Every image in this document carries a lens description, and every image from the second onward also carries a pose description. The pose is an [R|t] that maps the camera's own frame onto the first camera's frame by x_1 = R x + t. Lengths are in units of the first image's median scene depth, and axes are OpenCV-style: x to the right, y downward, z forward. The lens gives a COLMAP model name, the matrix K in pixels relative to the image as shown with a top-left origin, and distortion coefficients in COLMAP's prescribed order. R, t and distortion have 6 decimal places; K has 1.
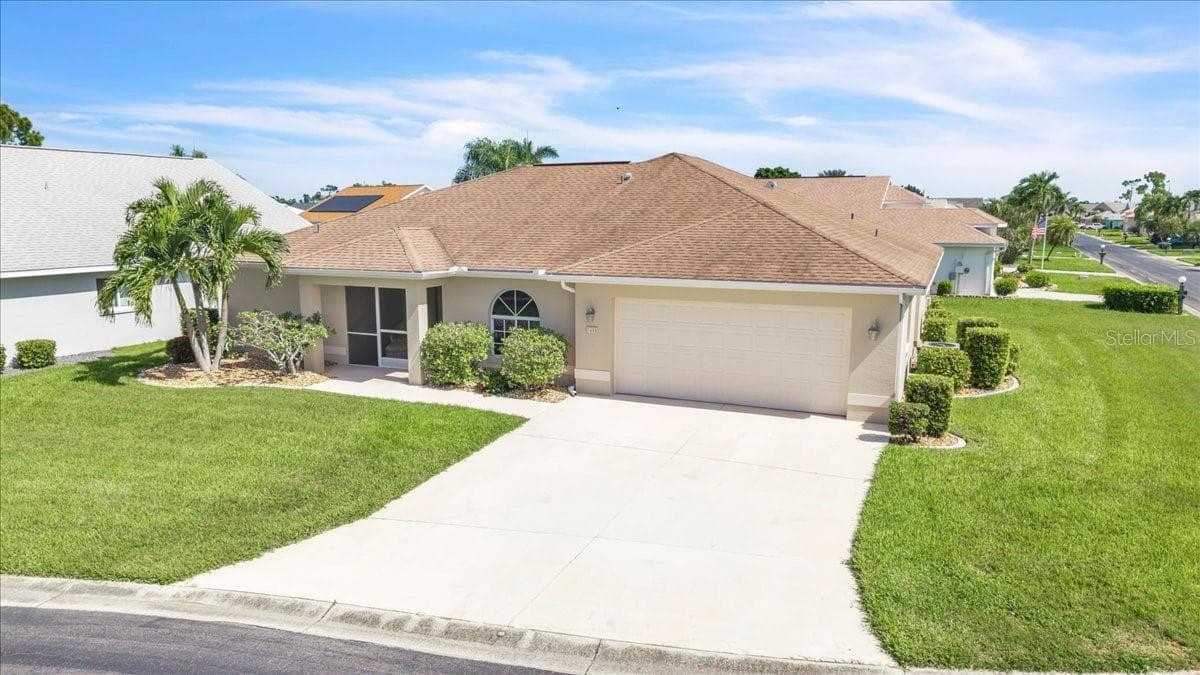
lens RADIAL K [[805.0, 0, 600.0], [0, 805.0, 337.5], [0, 0, 1]] dist [0.057550, -0.081261]
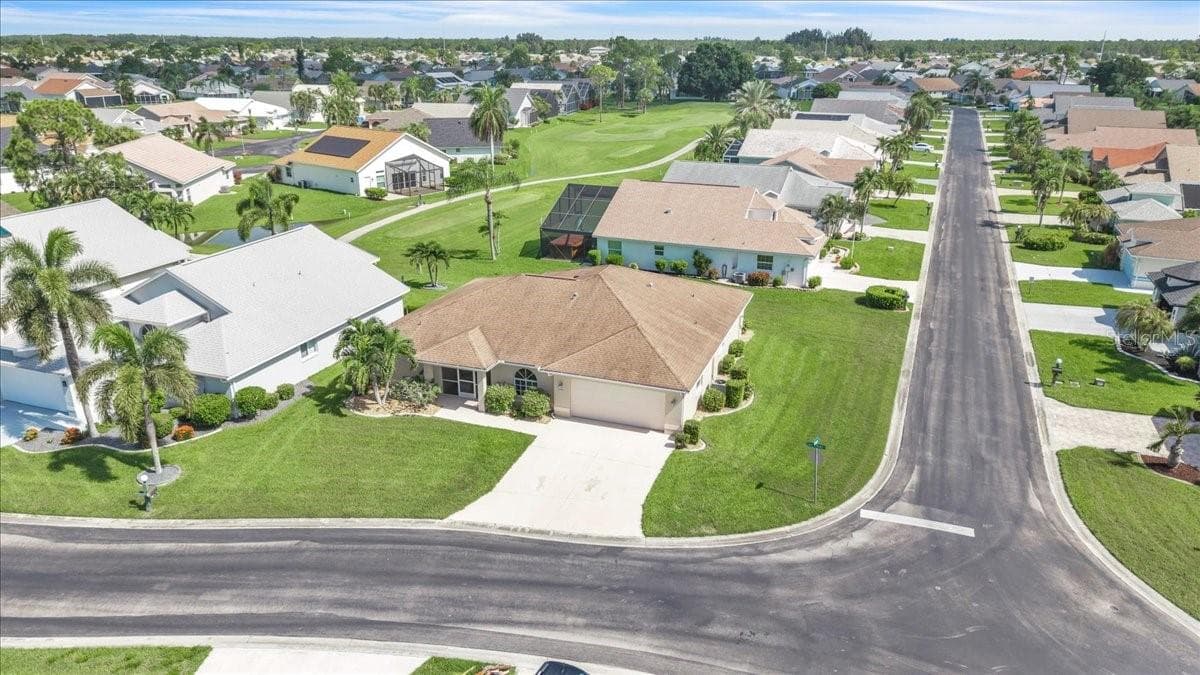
lens RADIAL K [[805.0, 0, 600.0], [0, 805.0, 337.5], [0, 0, 1]] dist [0.057550, -0.081261]
pose [[0.998085, -0.021469, 0.058007, -0.029056], [0.009613, 0.980273, 0.197414, -0.600174], [-0.061101, -0.196478, 0.978603, -1.198787]]
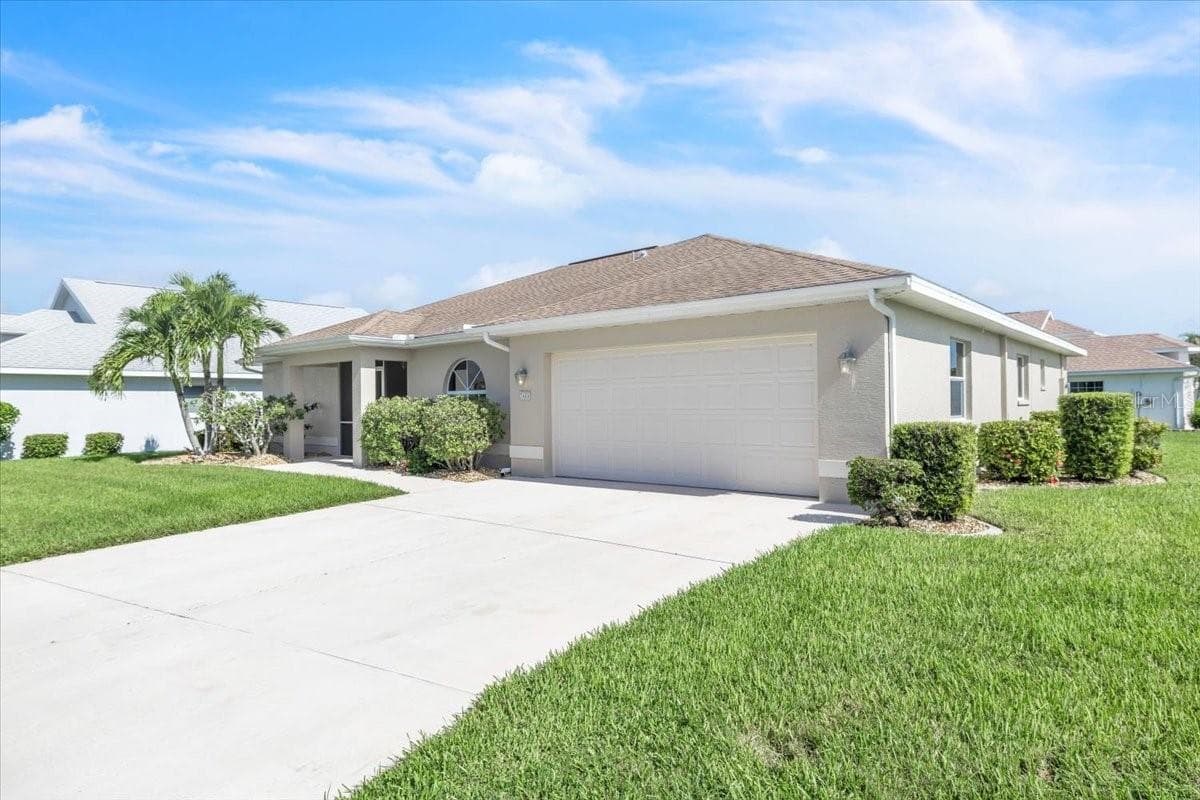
lens RADIAL K [[690.2, 0, 608.8], [0, 690.2, 386.6], [0, 0, 1]] dist [-0.001508, 0.000080]
pose [[0.957475, -0.021103, -0.287743, 0.267641], [-0.030952, 0.984053, -0.175163, 0.099845], [0.286851, 0.176620, 0.941553, 0.359742]]
